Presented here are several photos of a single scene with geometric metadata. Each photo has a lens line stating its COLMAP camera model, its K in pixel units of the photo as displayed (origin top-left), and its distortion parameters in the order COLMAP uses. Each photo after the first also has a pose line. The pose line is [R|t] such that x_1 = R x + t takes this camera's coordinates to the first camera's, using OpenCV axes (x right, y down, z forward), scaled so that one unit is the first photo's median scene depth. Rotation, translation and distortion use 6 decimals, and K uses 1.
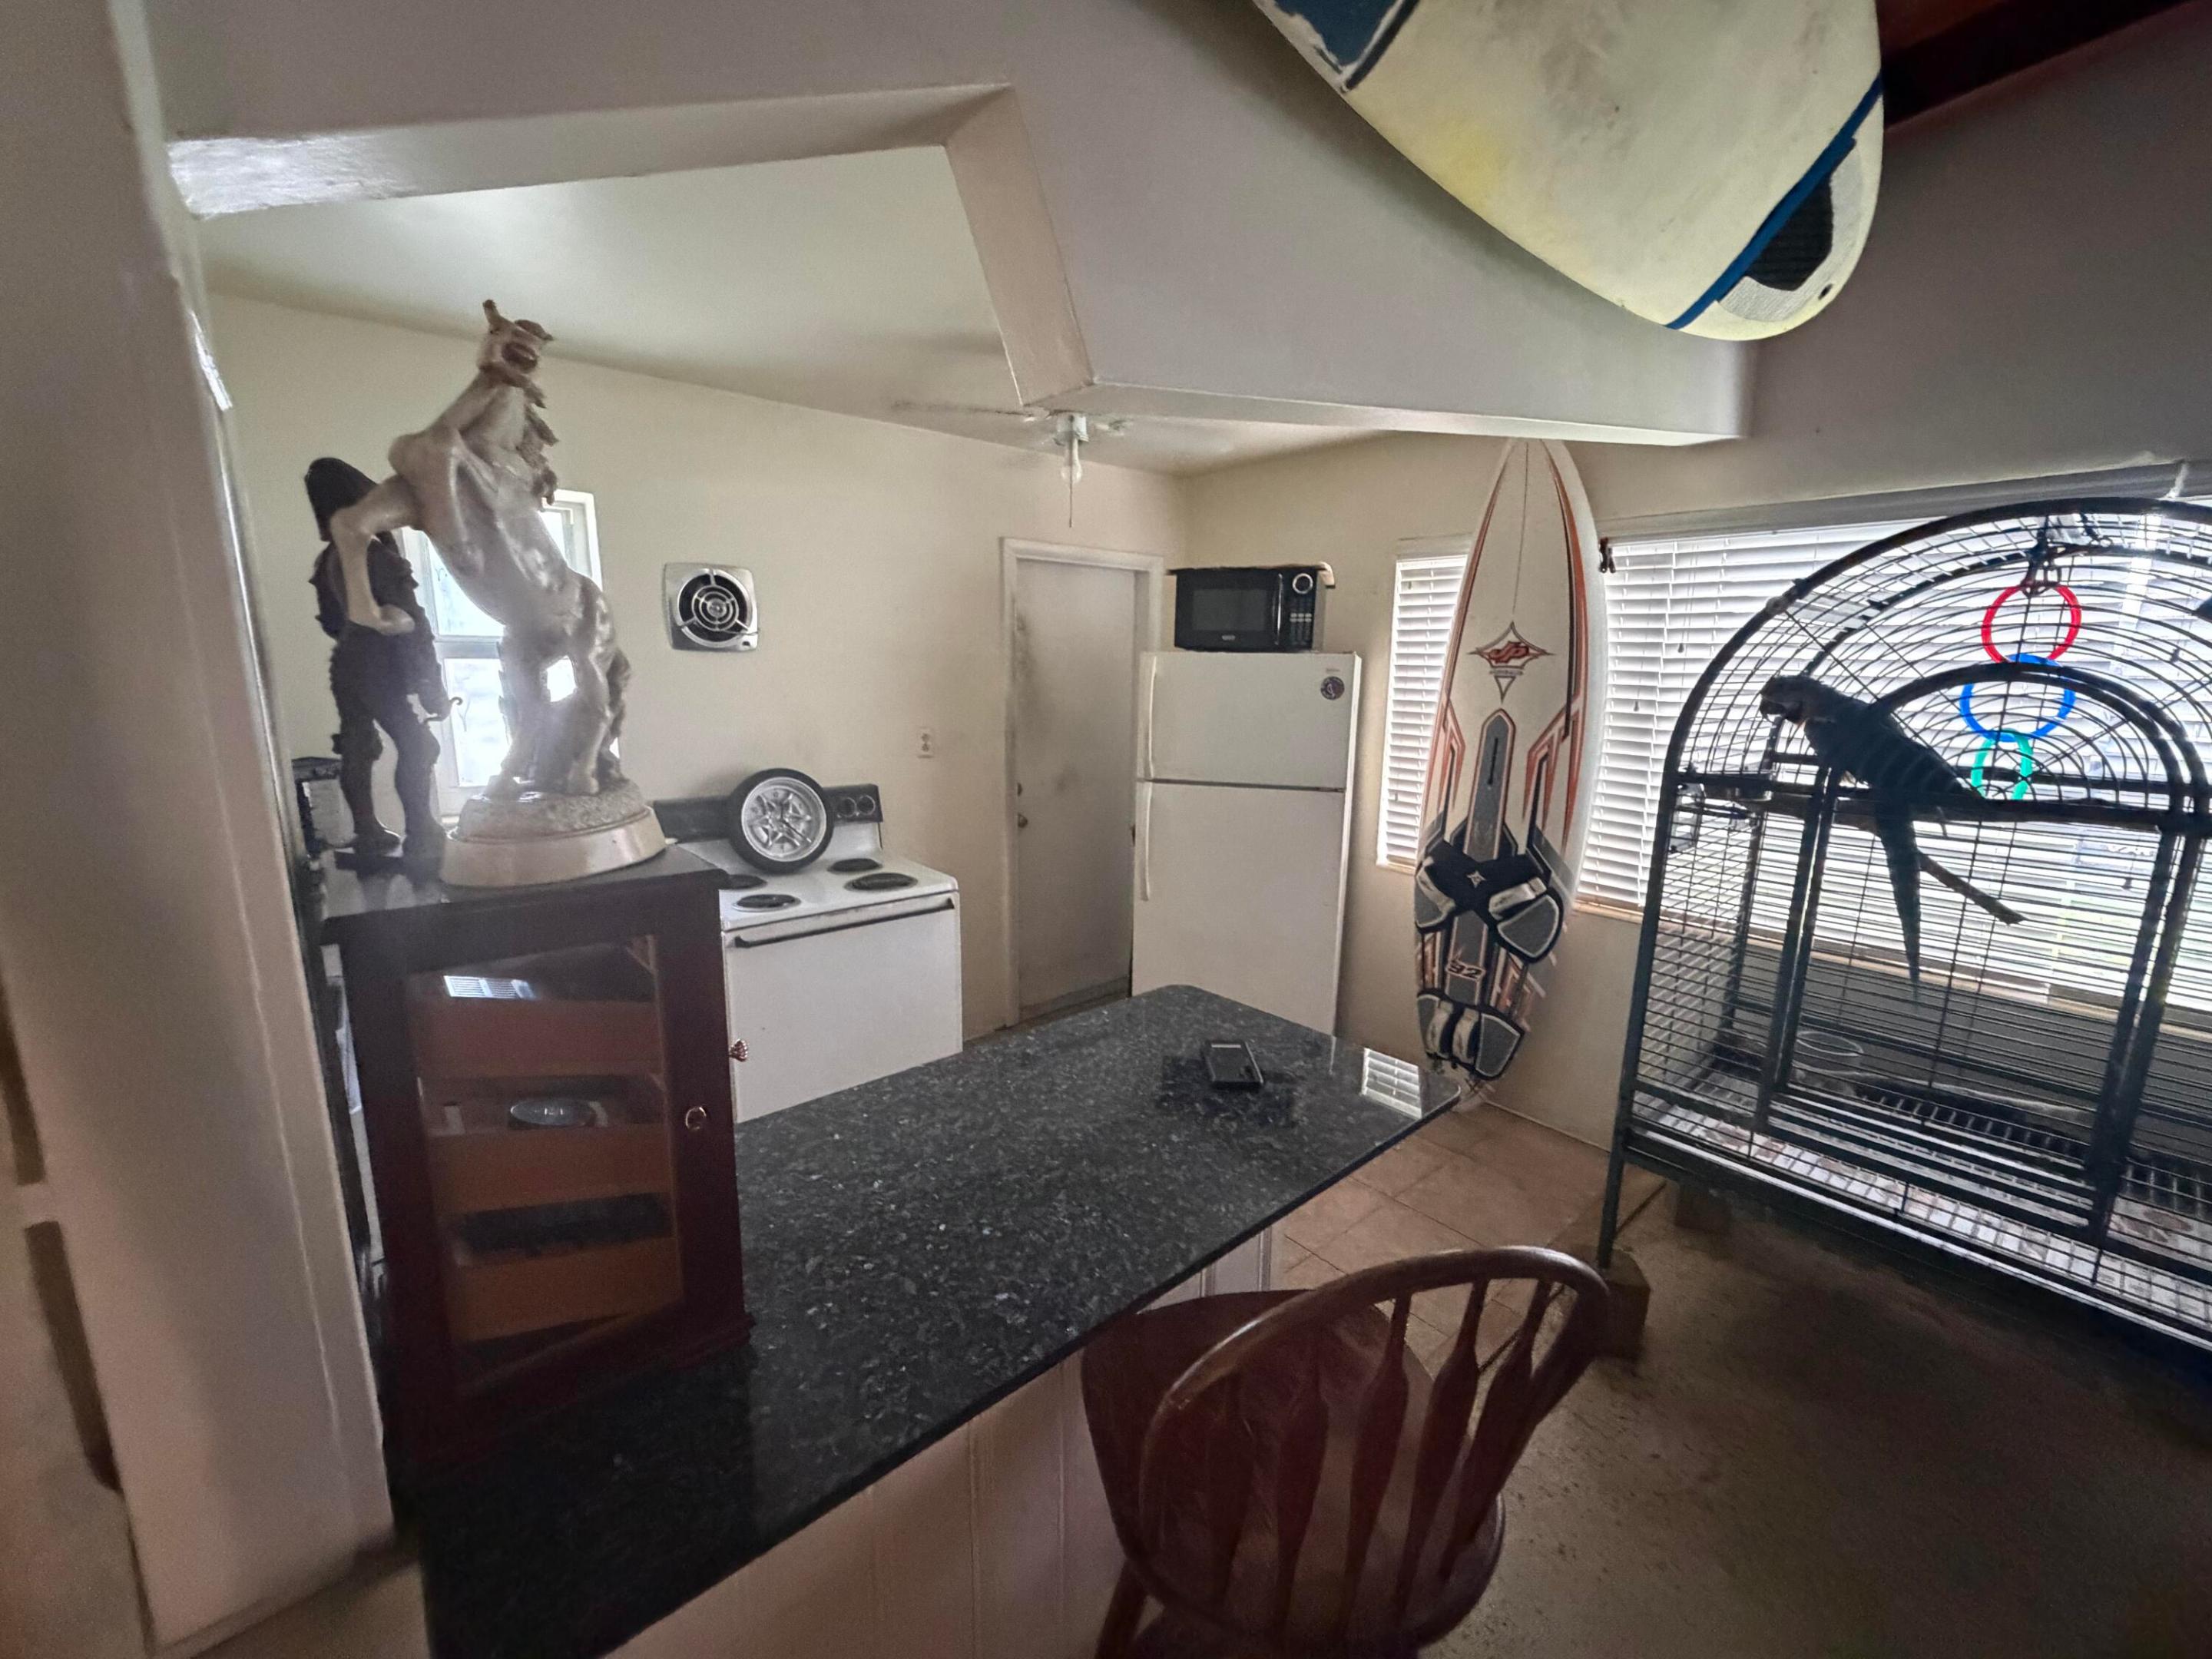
lens RADIAL K [[901.1, 0, 1109.2], [0, 901.1, 839.6], [0, 0, 1]] dist [0.022693, 0.000939]
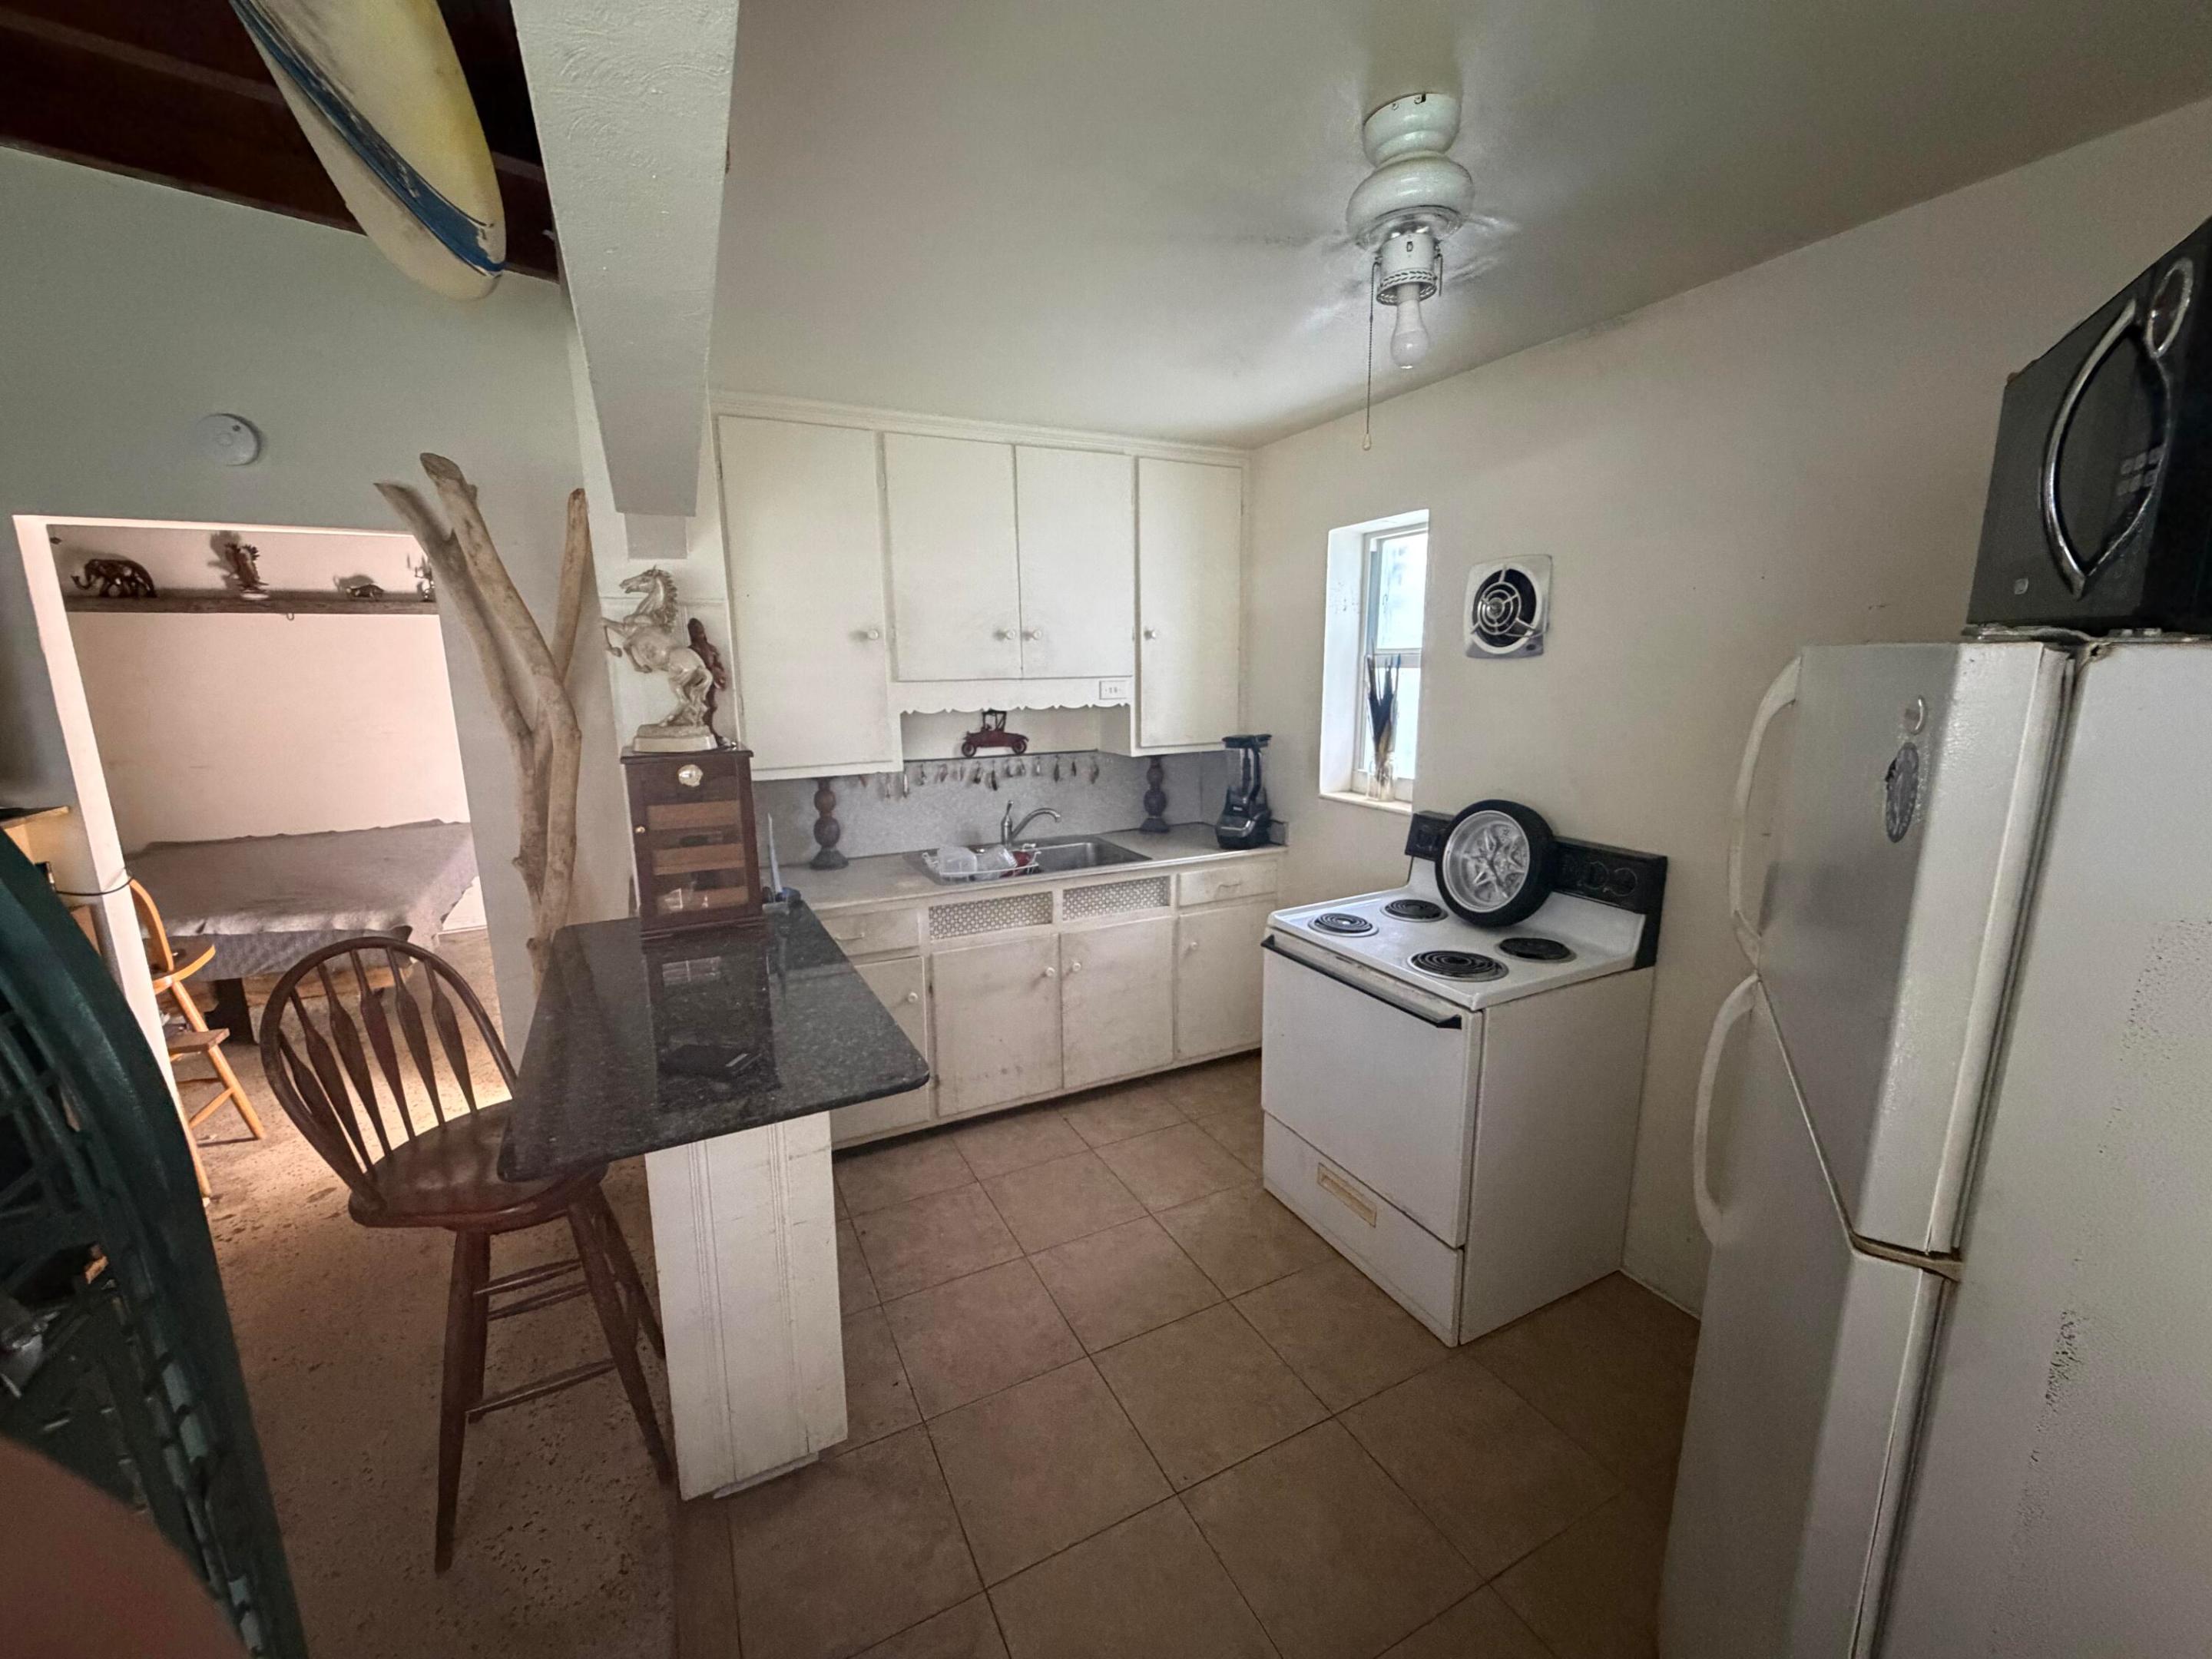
lens RADIAL K [[901.1, 0, 1108.2], [0, 901.1, 833.5], [0, 0, 1]] dist [0.022693, 0.000939]
pose [[-0.258118, 0.173034, -0.950492, 0.521016], [-0.177879, 0.958499, 0.222797, -0.173248], [0.949597, 0.226580, -0.216627, 0.868062]]
